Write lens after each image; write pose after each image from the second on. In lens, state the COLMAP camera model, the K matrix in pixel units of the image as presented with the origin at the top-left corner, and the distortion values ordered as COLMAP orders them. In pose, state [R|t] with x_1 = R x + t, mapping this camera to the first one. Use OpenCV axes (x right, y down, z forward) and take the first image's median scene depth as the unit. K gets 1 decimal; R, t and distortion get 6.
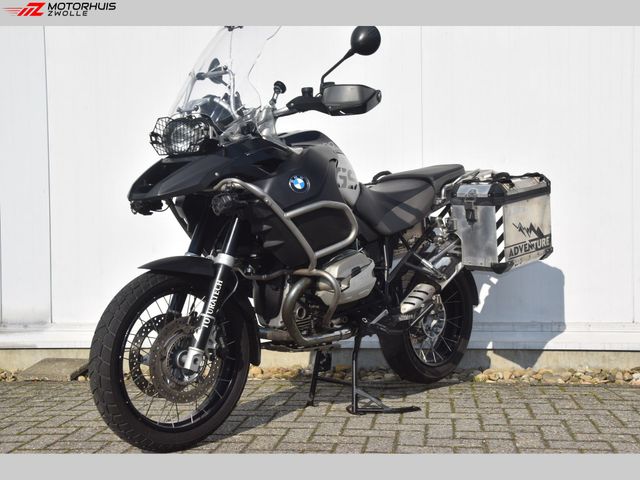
lens RADIAL K [[841.1, 0, 320.0], [0, 841.1, 240.0], [0, 0, 1]] dist [0.102083, 0.012598]
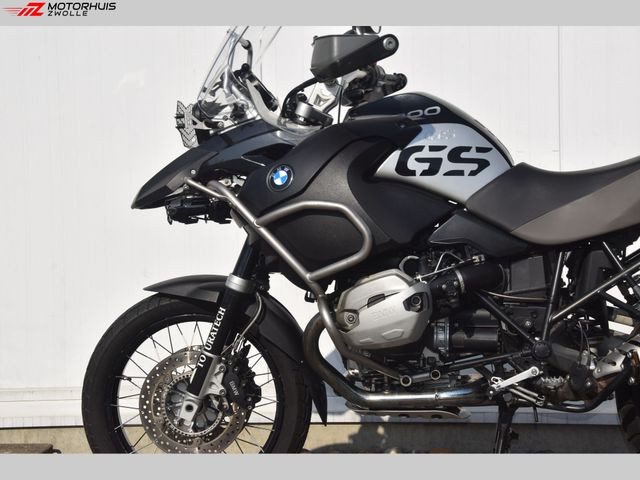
lens RADIAL K [[1227.7, 0, 320.0], [0, 1227.7, 240.0], [0, 0, 1]] dist [0.332736, 0.211930]
pose [[0.595111, -0.008603, -0.803597, 0.849754], [0.005182, 0.999963, -0.006867, -0.005552], [0.803627, -0.000078, 0.595134, 0.392807]]
